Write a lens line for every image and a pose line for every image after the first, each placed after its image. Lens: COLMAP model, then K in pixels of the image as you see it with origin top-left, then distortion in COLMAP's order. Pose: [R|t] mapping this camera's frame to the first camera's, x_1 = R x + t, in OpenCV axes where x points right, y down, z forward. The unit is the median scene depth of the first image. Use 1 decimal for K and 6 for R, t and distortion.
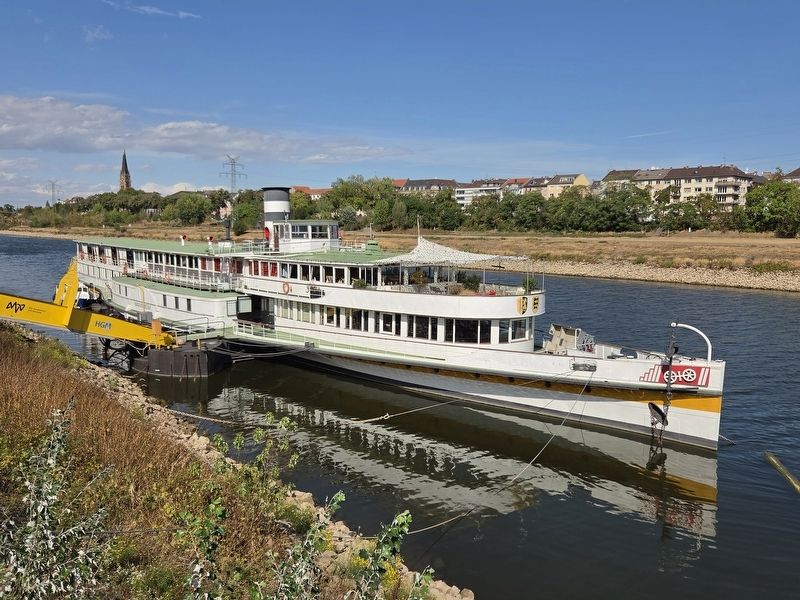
lens RADIAL K [[673.0, 0, 400.0], [0, 673.0, 300.0], [0, 0, 1]] dist [0.104228, -0.147938]
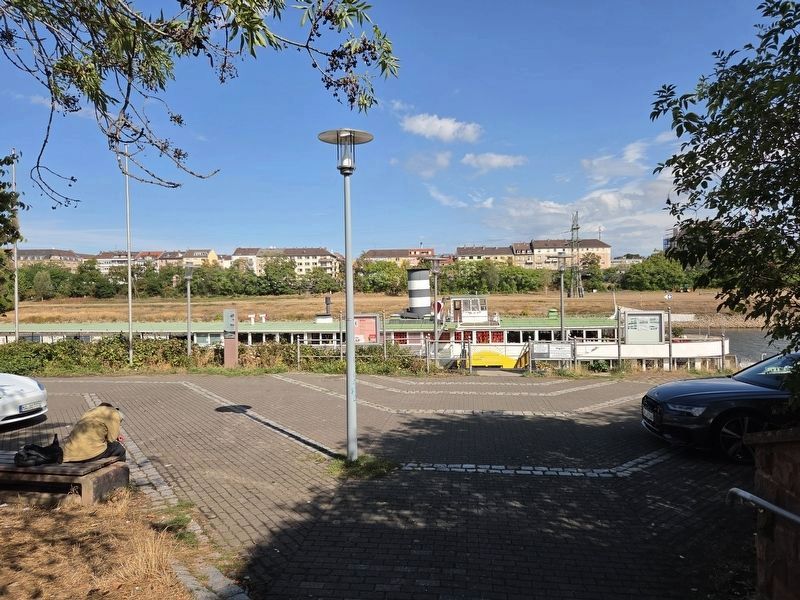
lens RADIAL K [[531.7, 0, 388.8], [0, 531.7, 302.4], [0, 0, 1]] dist [0.037082, -0.000681]
pose [[0.741689, -0.040834, 0.669500, -0.834841], [0.097055, 0.994174, -0.046884, -0.071511], [-0.663685, 0.099752, 0.741331, 0.399039]]
